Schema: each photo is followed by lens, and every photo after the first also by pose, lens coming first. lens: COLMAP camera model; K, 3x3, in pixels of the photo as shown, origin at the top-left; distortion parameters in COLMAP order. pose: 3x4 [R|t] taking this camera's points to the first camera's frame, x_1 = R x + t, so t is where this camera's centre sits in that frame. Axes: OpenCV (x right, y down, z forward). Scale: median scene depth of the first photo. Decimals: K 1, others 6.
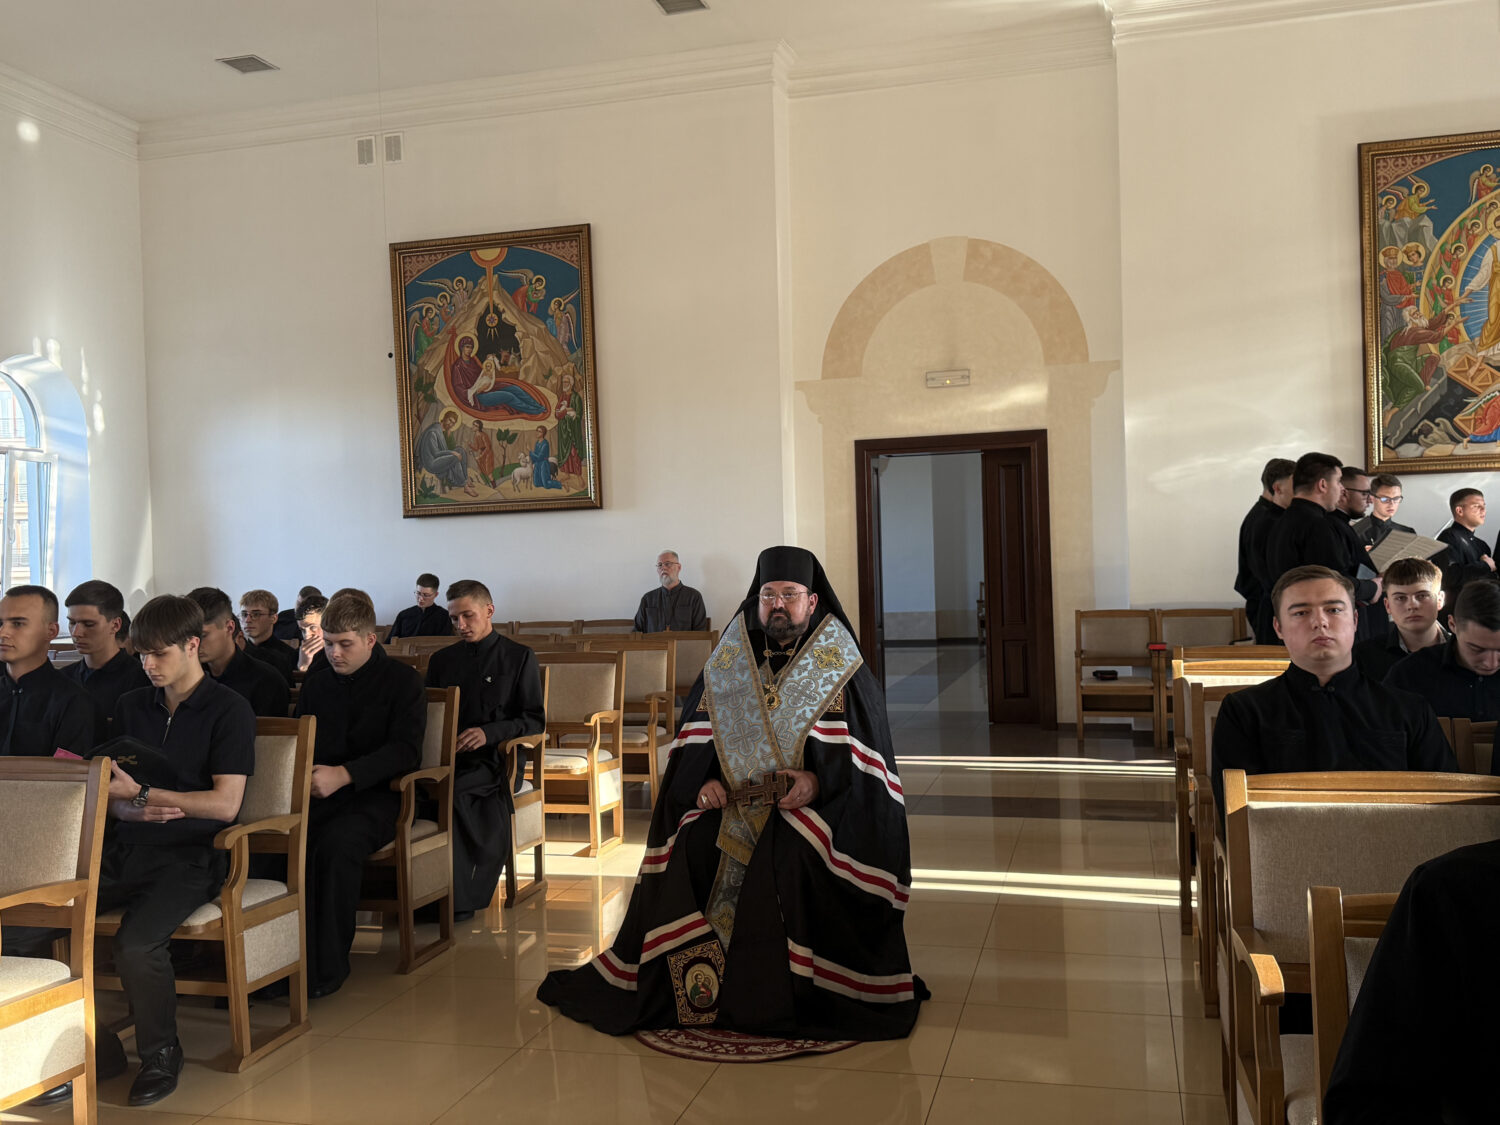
lens RADIAL K [[1366.7, 0, 745.0], [0, 1366.7, 566.6], [0, 0, 1]] dist [0.124422, -0.032455]
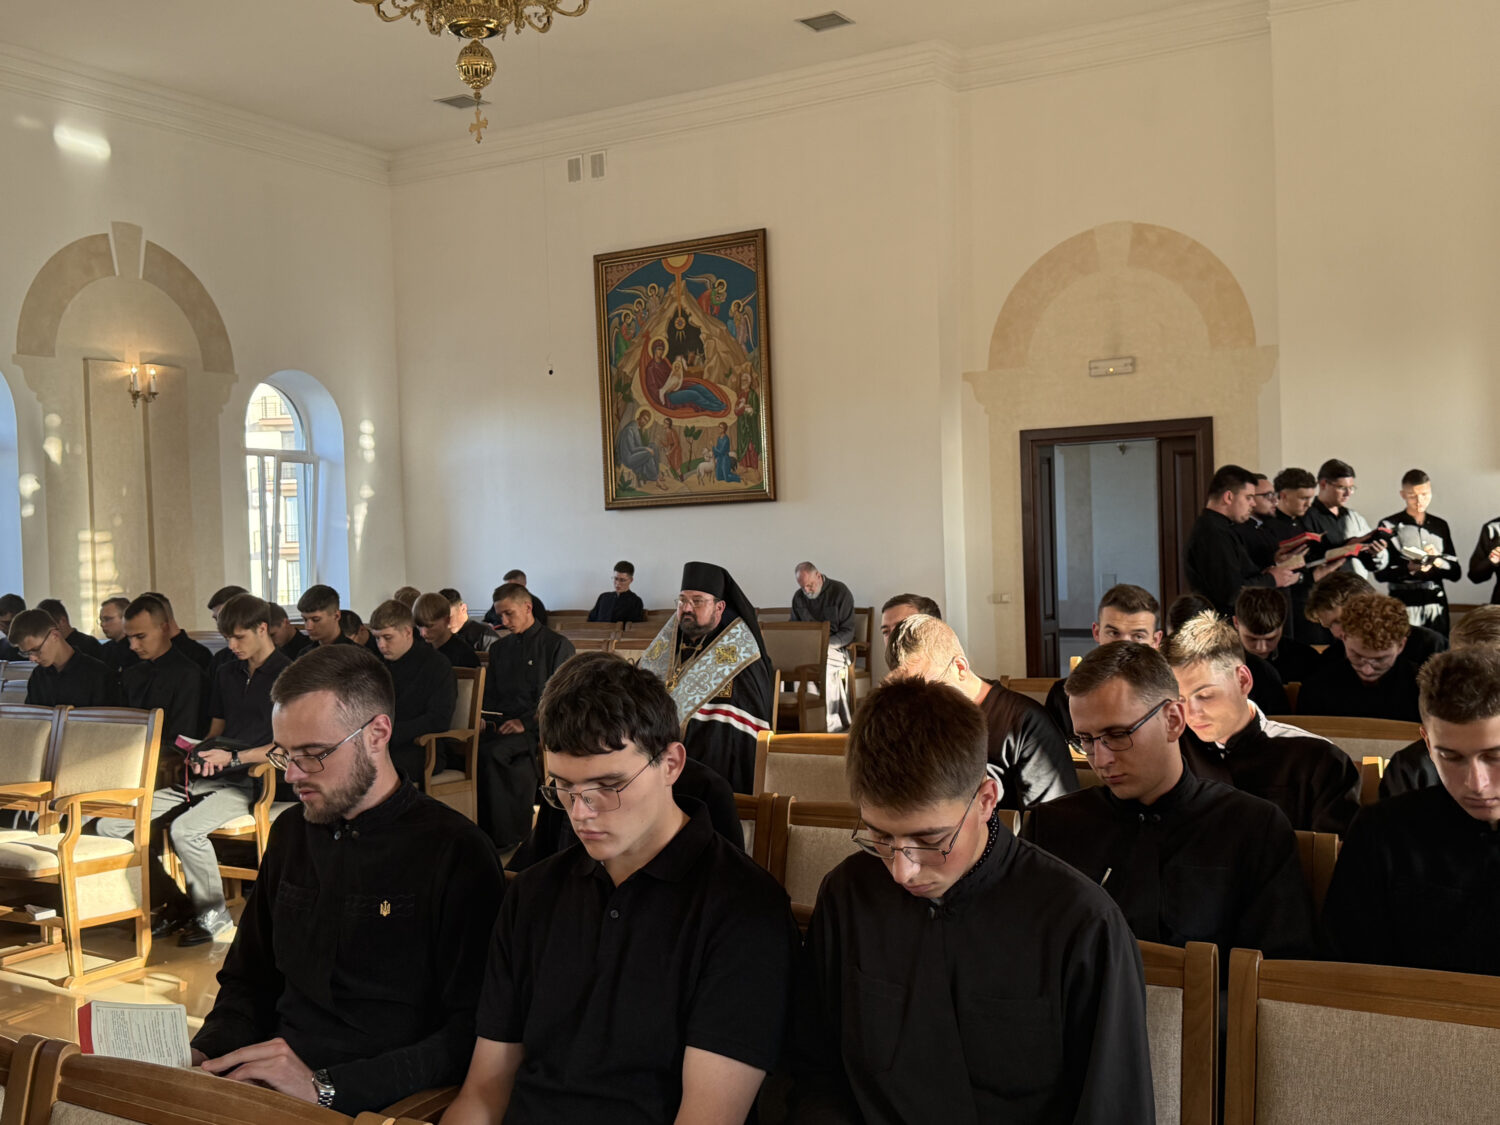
lens RADIAL K [[1551.1, 0, 748.2], [0, 1551.1, 571.6], [0, 0, 1]] dist [0.142062, 0.000000]
pose [[0.964655, 0.005468, -0.263458, 0.186003], [0.001137, 0.999689, 0.024911, -0.017653], [0.263512, -0.024330, 0.964349, -0.149376]]
